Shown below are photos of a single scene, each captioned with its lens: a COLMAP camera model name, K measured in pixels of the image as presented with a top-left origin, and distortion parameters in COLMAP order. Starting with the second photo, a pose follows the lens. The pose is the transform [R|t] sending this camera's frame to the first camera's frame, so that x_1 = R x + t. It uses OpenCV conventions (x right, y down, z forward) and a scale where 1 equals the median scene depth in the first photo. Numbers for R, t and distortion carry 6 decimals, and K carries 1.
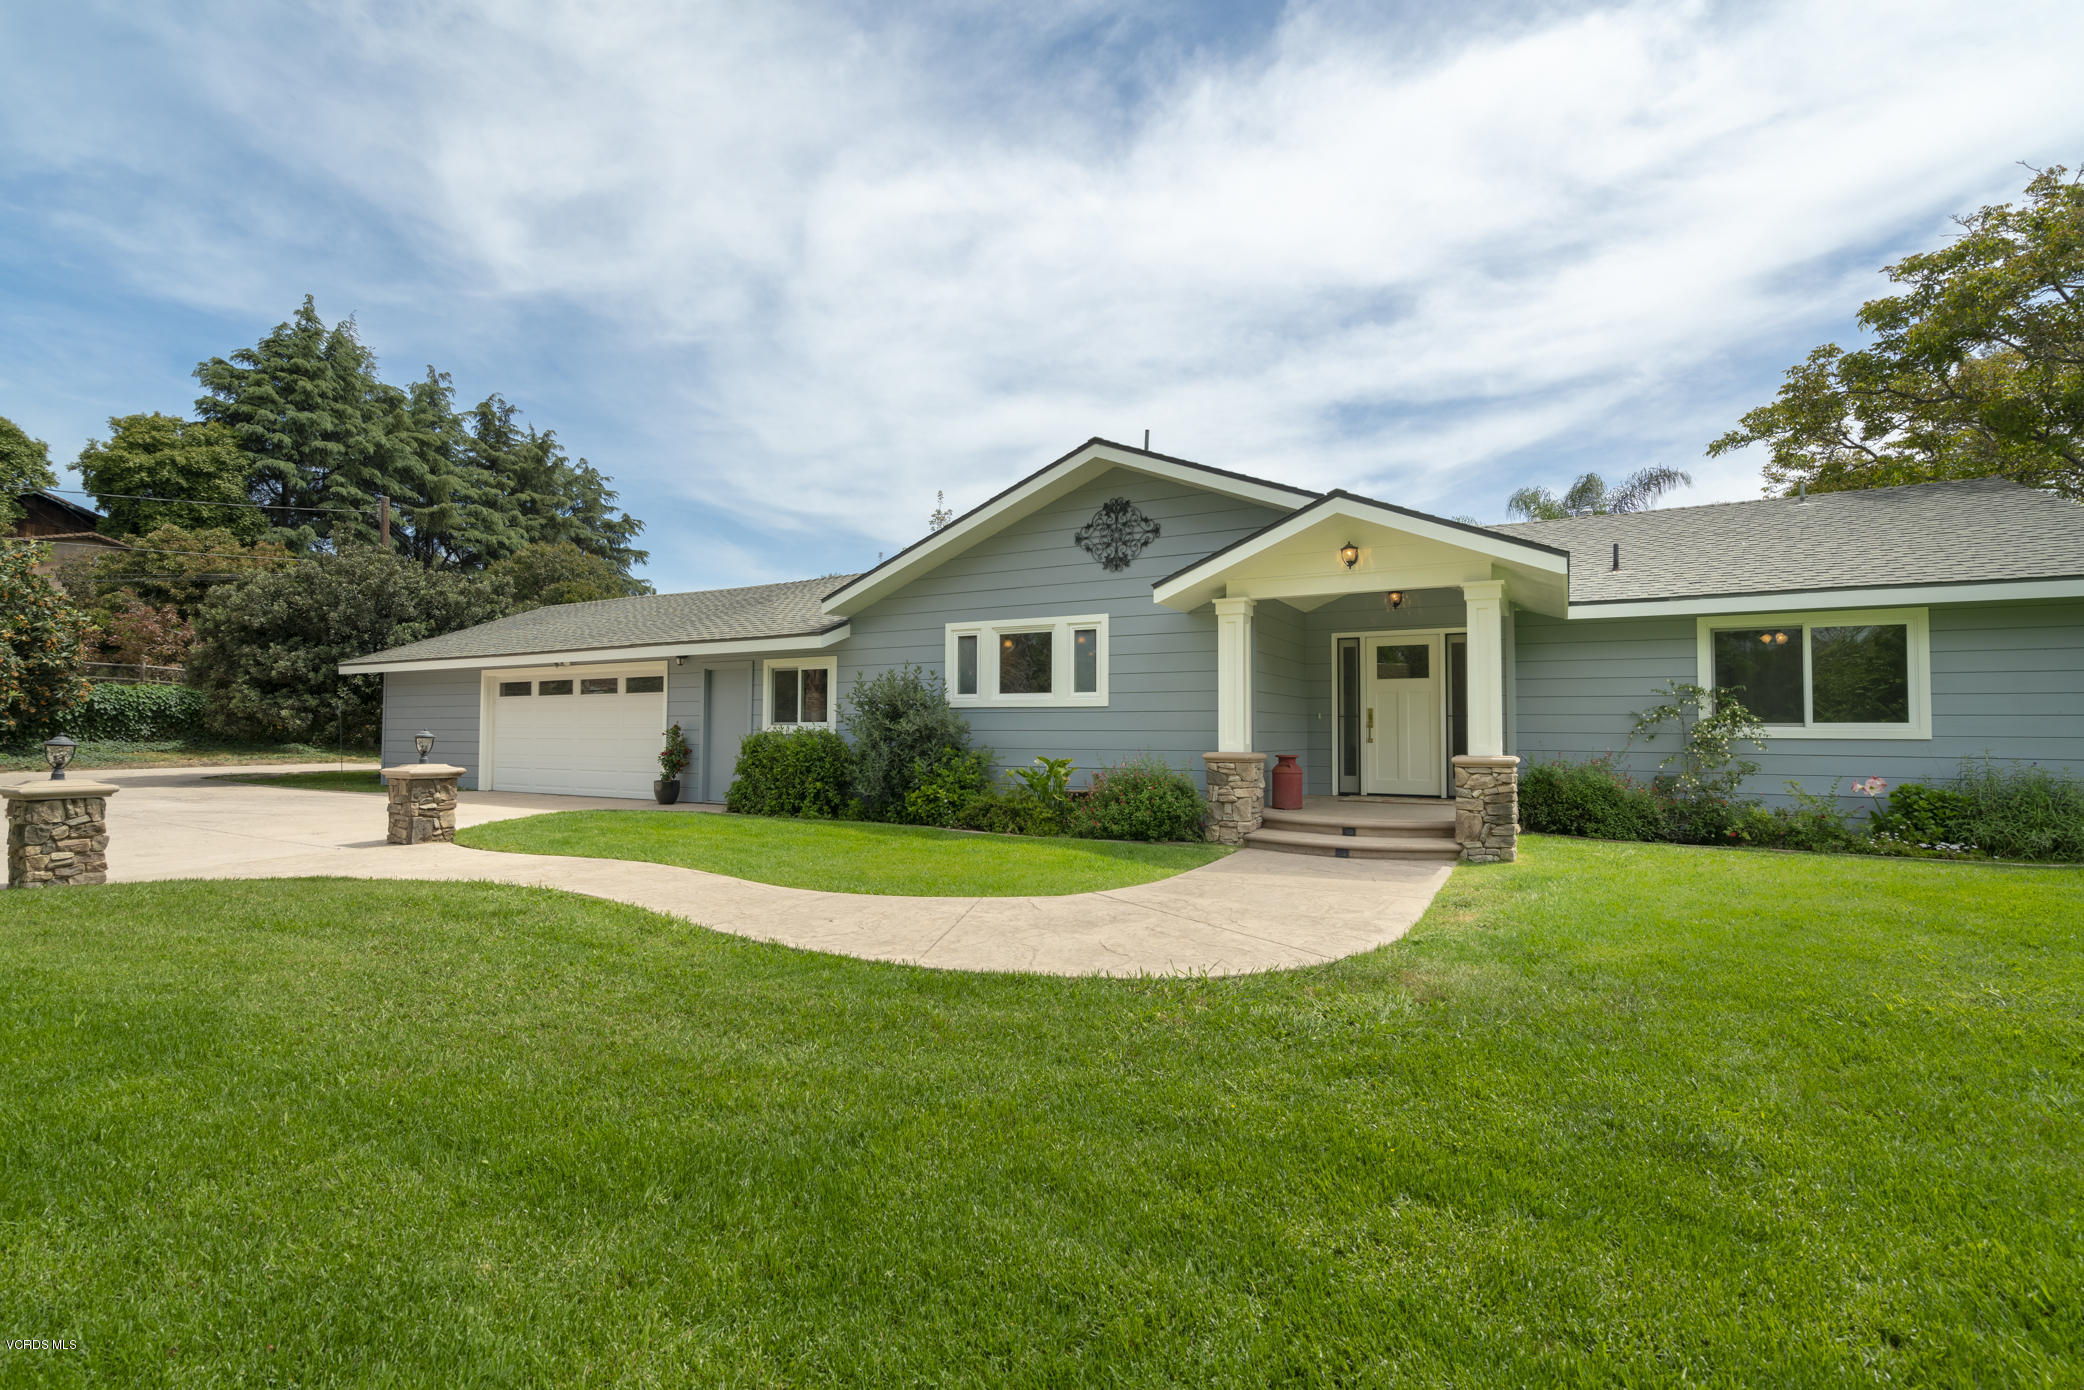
lens RADIAL K [[977.3, 0, 1042.2], [0, 977.3, 684.8], [0, 0, 1]] dist [-0.004807, -0.000330]
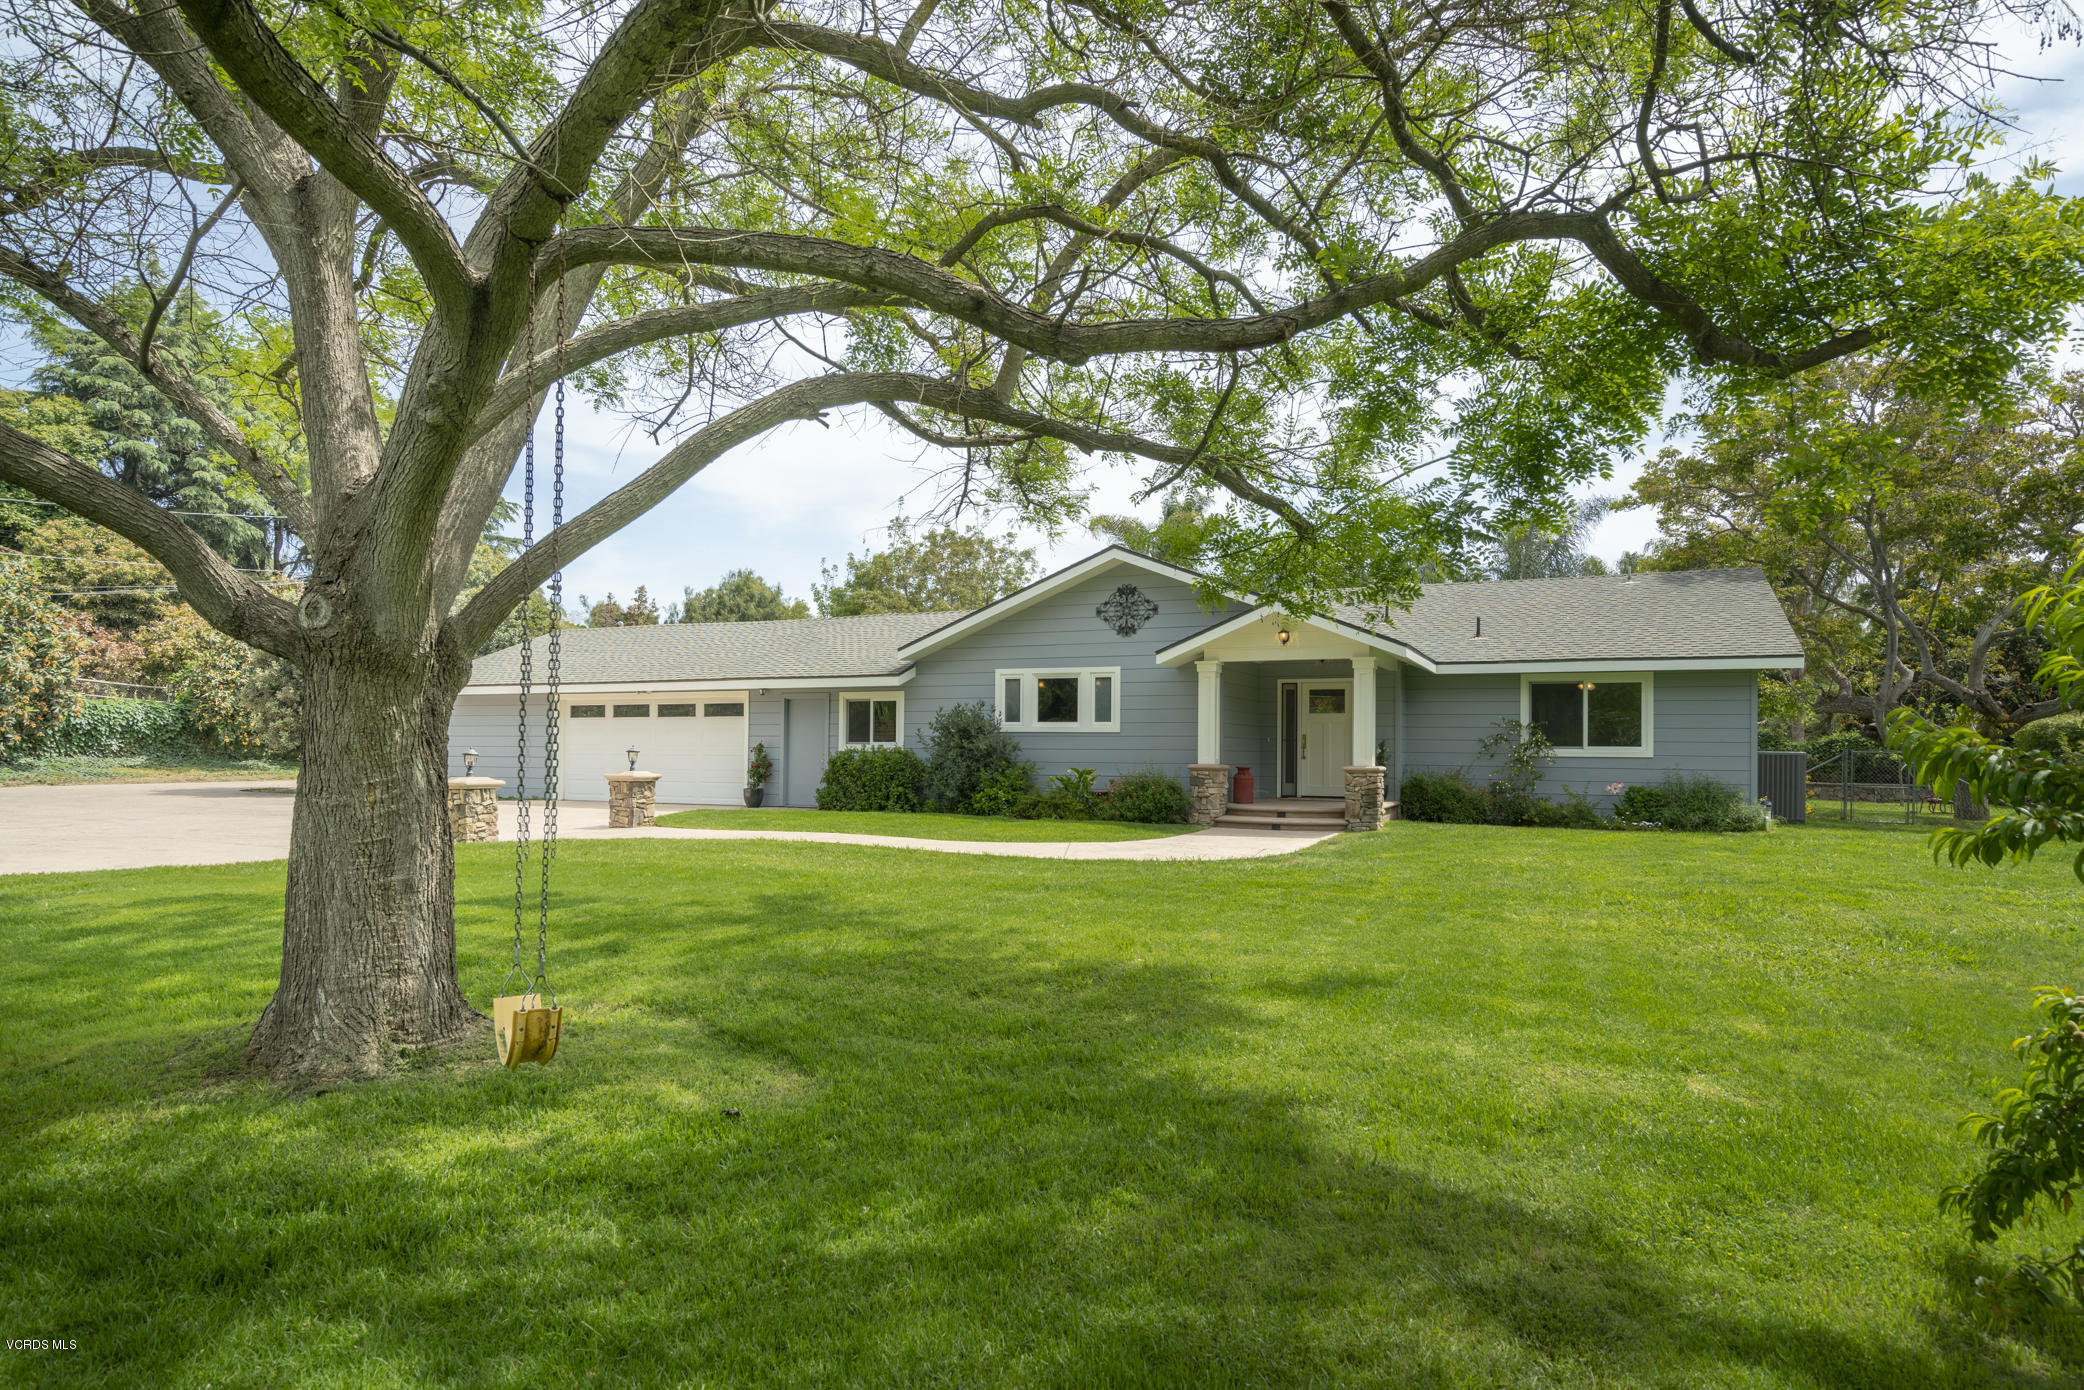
lens RADIAL K [[1313.4, 0, 1039.7], [0, 1313.4, 709.8], [0, 0, 1]] dist [0.006309, 0.001074]
pose [[0.996846, 0.006189, 0.079122, -0.187381], [-0.007540, 0.999831, 0.016794, -0.039310], [-0.079005, -0.017337, 0.996723, -0.835140]]
